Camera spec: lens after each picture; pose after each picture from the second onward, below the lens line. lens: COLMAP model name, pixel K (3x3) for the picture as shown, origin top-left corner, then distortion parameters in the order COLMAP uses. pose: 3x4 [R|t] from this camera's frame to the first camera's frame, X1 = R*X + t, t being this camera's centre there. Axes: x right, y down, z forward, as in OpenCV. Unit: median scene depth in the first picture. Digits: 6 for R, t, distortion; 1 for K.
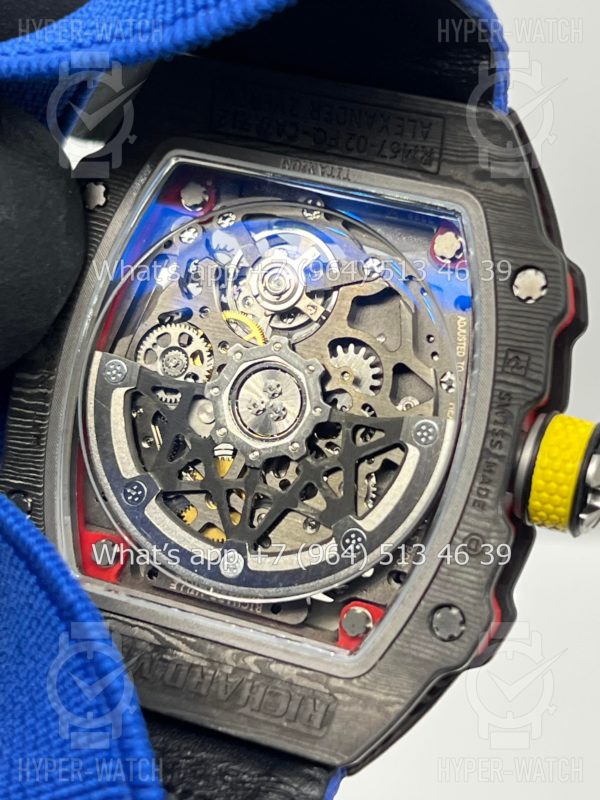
lens RADIAL K [[1895.2, 0, 300.0], [0, 1895.2, 400.0], [0, 0, 1]] dist [0.200031, -0.060861]
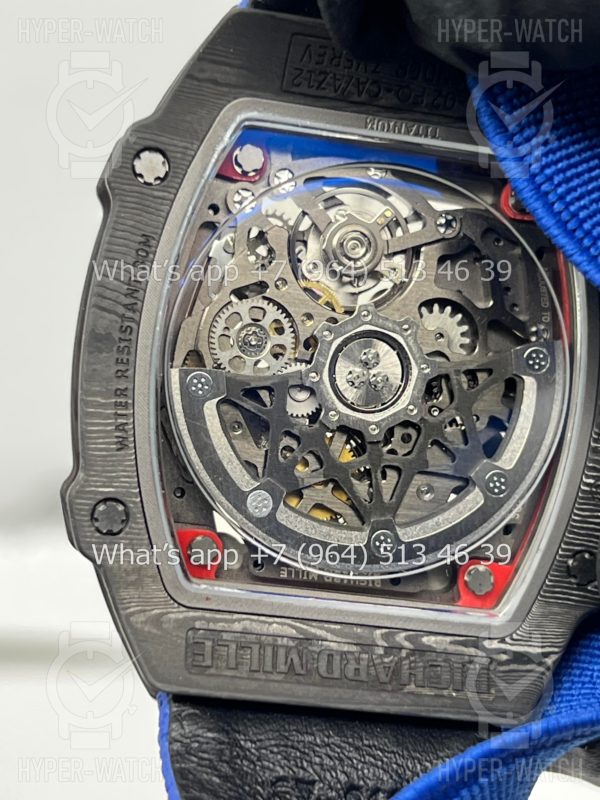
lens RADIAL K [[1895.2, 0, 300.0], [0, 1895.2, 400.0], [0, 0, 1]] dist [0.200031, -0.060861]
pose [[0.868094, -0.127449, 0.479760, -0.521623], [0.079520, 0.989701, 0.119030, -0.104655], [-0.489989, -0.065179, 0.869288, 0.176007]]
